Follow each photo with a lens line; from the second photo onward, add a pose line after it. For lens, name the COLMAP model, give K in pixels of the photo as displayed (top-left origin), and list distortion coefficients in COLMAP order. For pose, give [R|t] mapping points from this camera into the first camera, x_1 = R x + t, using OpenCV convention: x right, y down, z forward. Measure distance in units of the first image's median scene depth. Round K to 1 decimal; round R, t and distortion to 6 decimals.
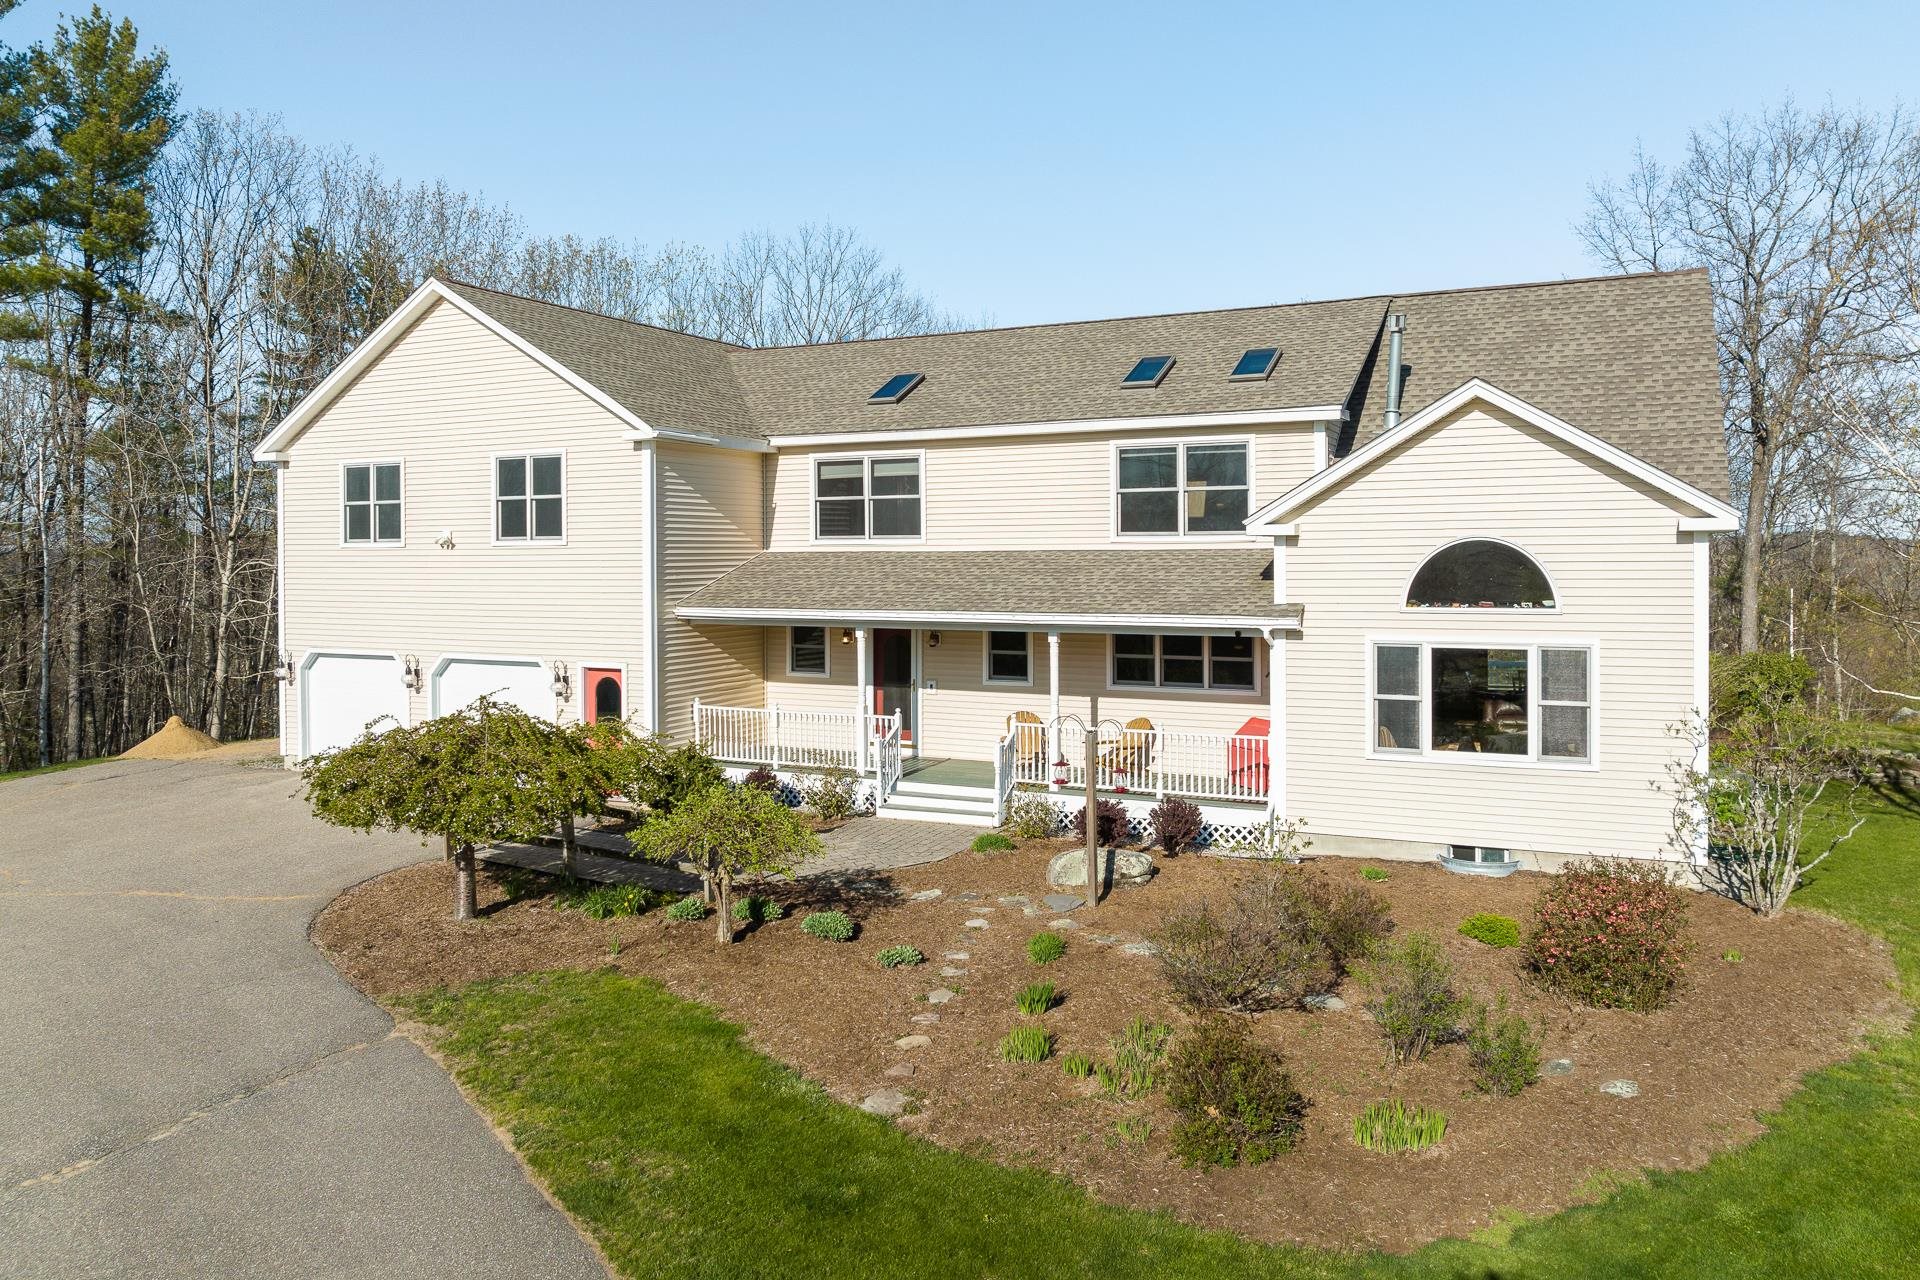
lens RADIAL K [[1339.7, 0, 931.1], [0, 1339.7, 589.6], [0, 0, 1]] dist [-0.028852, -0.001481]
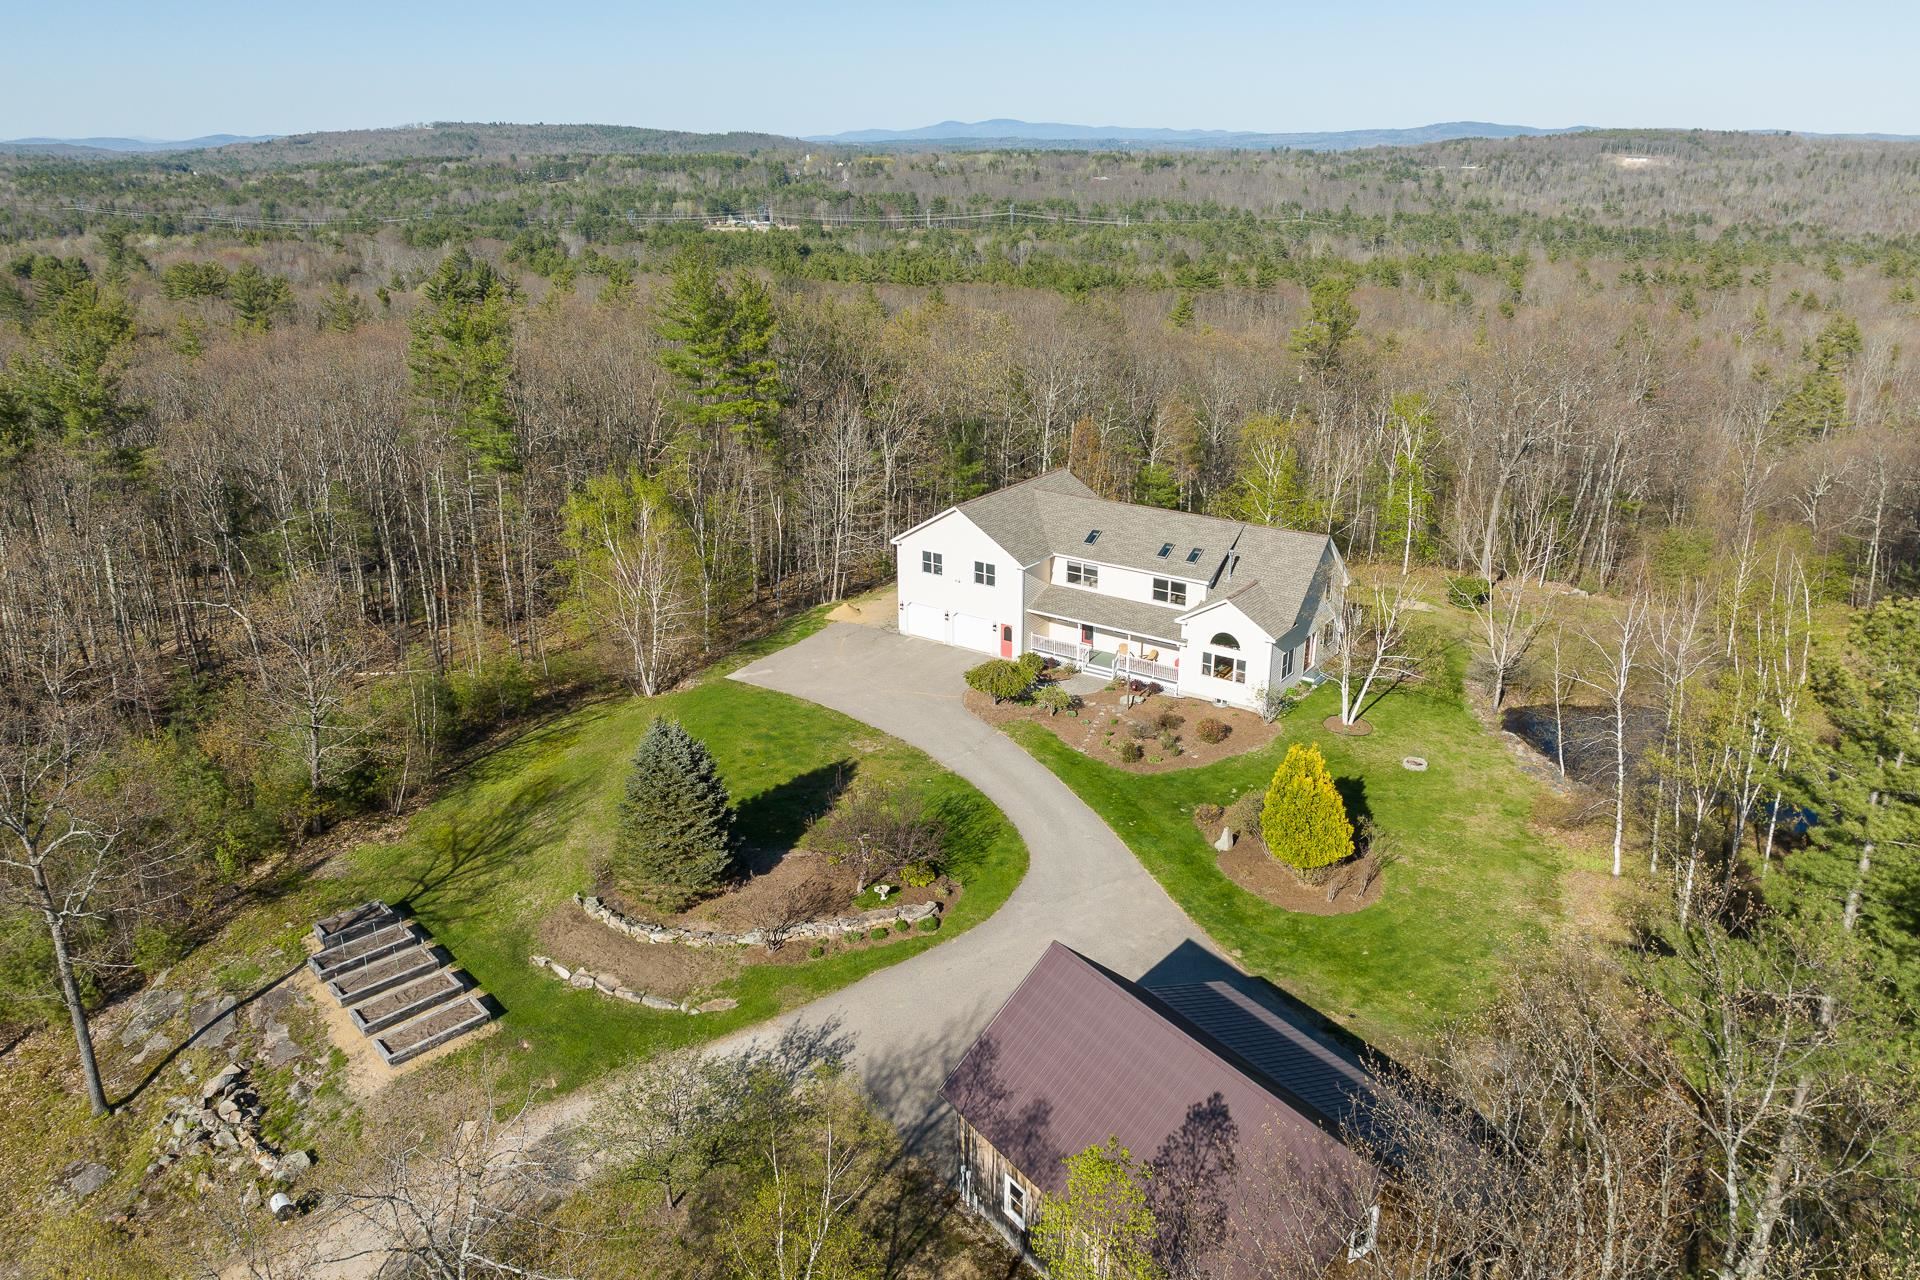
lens RADIAL K [[1339.7, 0, 931.1], [0, 1339.7, 589.6], [0, 0, 1]] dist [-0.028852, -0.001481]
pose [[0.988425, 0.051027, -0.142868, 0.065605], [-0.008306, 0.958526, 0.284885, -1.082797], [0.151480, -0.280401, 0.947855, -2.477497]]
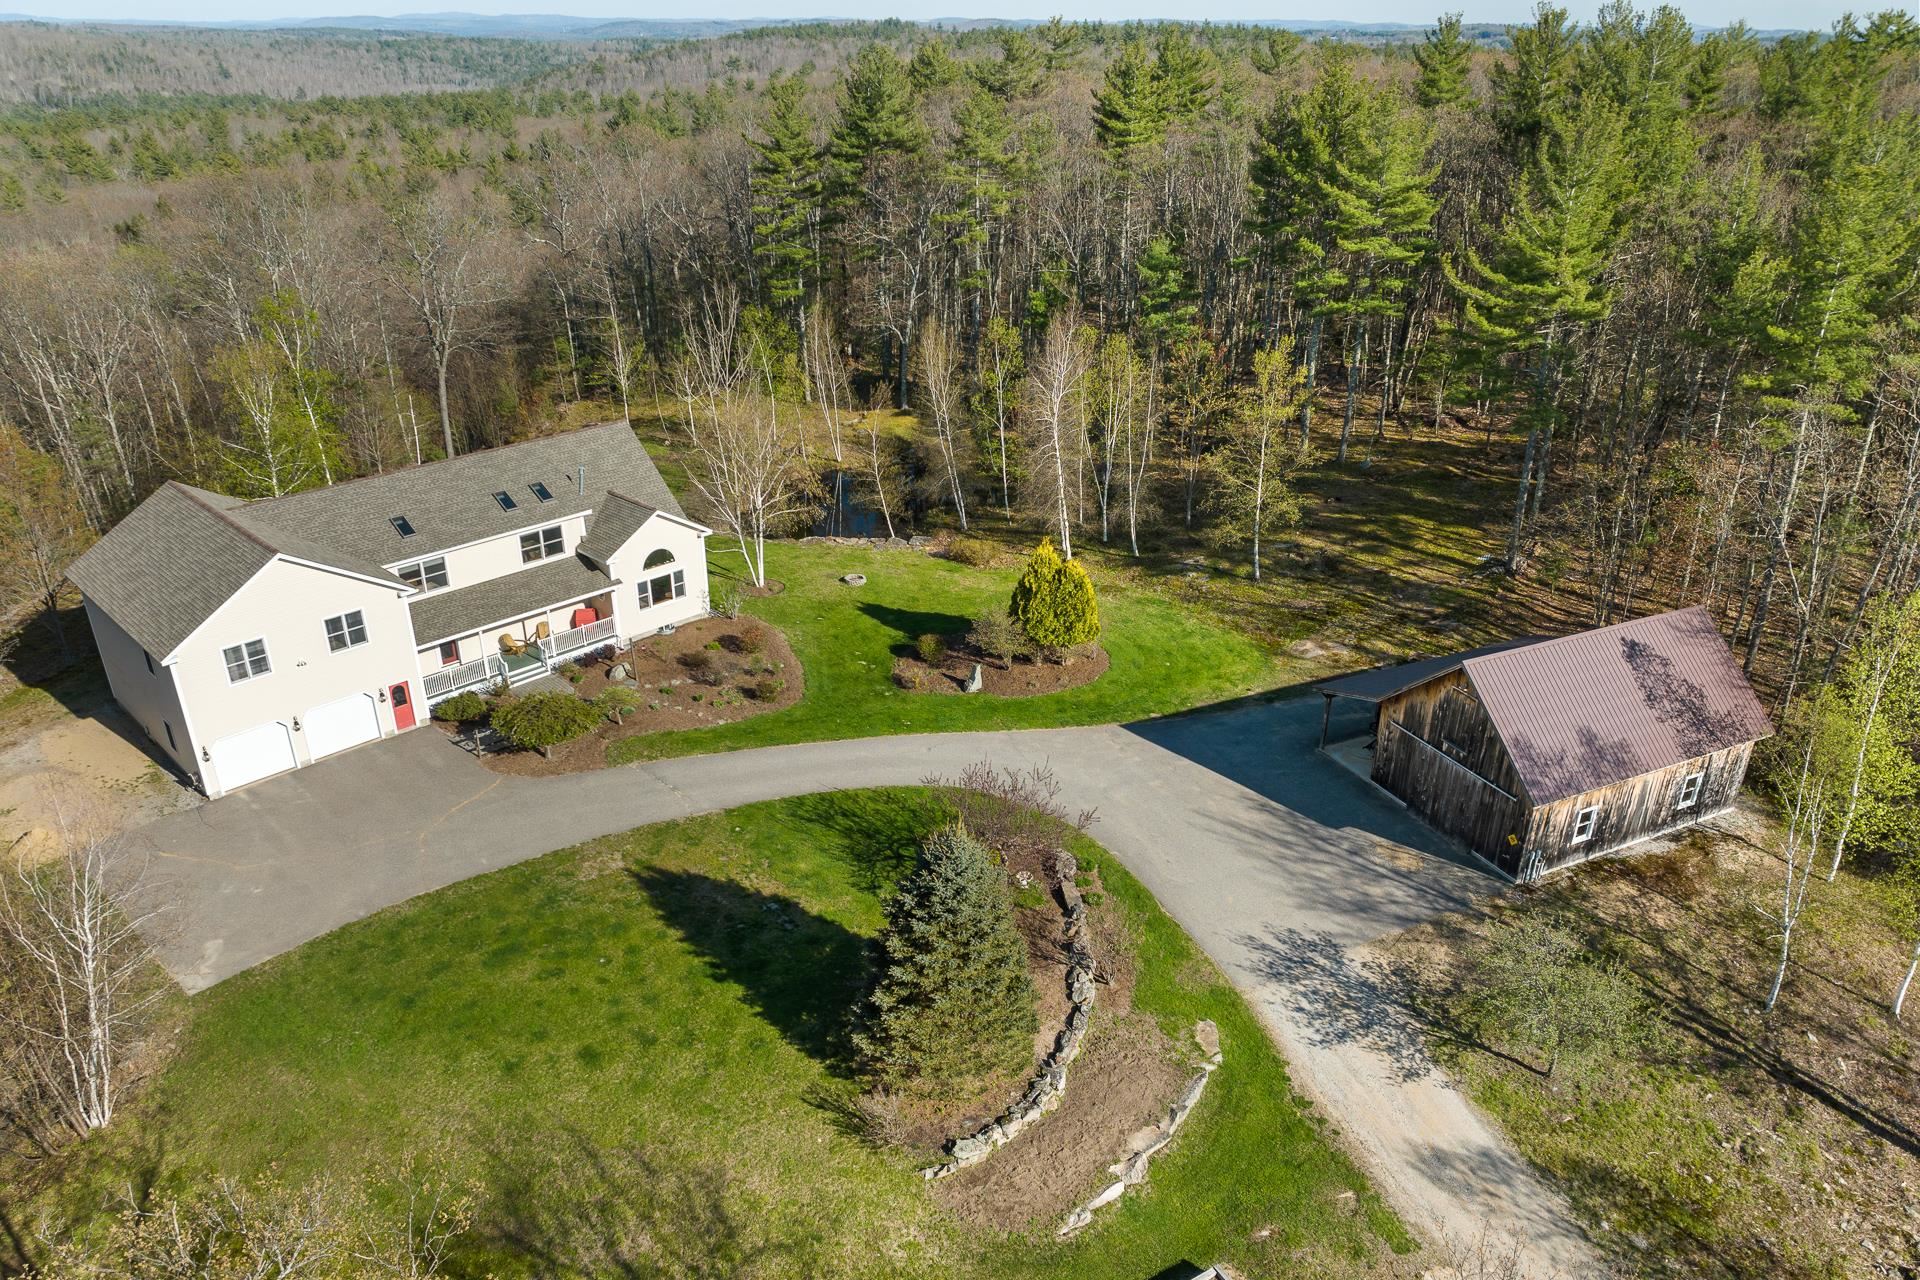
lens RADIAL K [[1387.2, 0, 960.0], [0, 1387.2, 640.0], [0, 0, 1]] dist [-0.050272, -0.001608]
pose [[0.321575, -0.388087, 0.863700, -2.132755], [0.029820, 0.915848, 0.400416, -1.029747], [-0.946414, -0.103009, 0.306087, -0.773931]]
